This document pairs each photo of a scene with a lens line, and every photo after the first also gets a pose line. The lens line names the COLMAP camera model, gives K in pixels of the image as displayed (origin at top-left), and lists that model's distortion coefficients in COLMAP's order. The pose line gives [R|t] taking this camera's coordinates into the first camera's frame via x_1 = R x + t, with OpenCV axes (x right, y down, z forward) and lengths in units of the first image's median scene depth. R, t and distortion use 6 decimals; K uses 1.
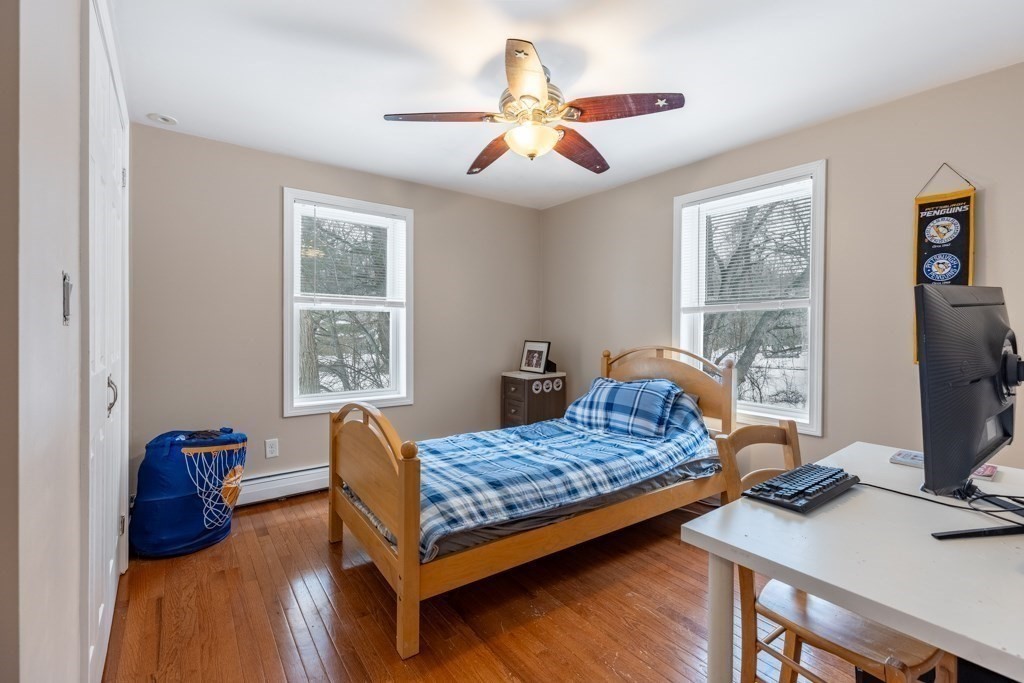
lens RADIAL K [[453.0, 0, 511.1], [0, 453.0, 339.3], [0, 0, 1]] dist [0.003596, -0.000172]
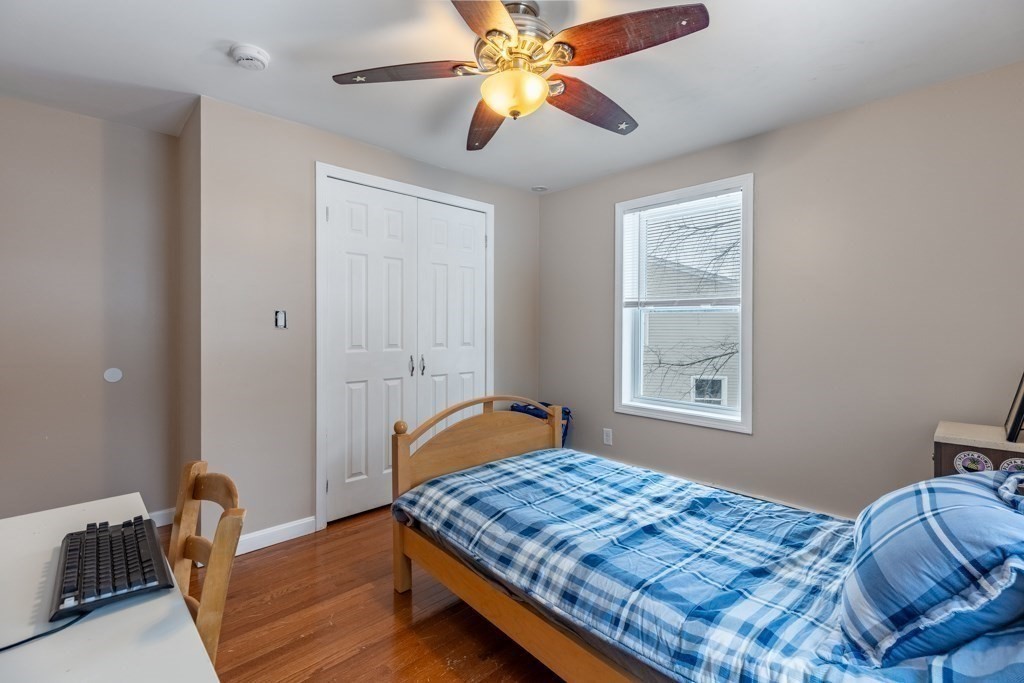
lens RADIAL K [[453.0, 0, 508.6], [0, 453.0, 335.7], [0, 0, 1]] dist [0.003596, -0.000172]
pose [[0.113121, 0.014571, -0.993474, 0.802272], [-0.028089, 0.999540, 0.011462, -0.026602], [0.993184, 0.026609, 0.113478, 0.866826]]
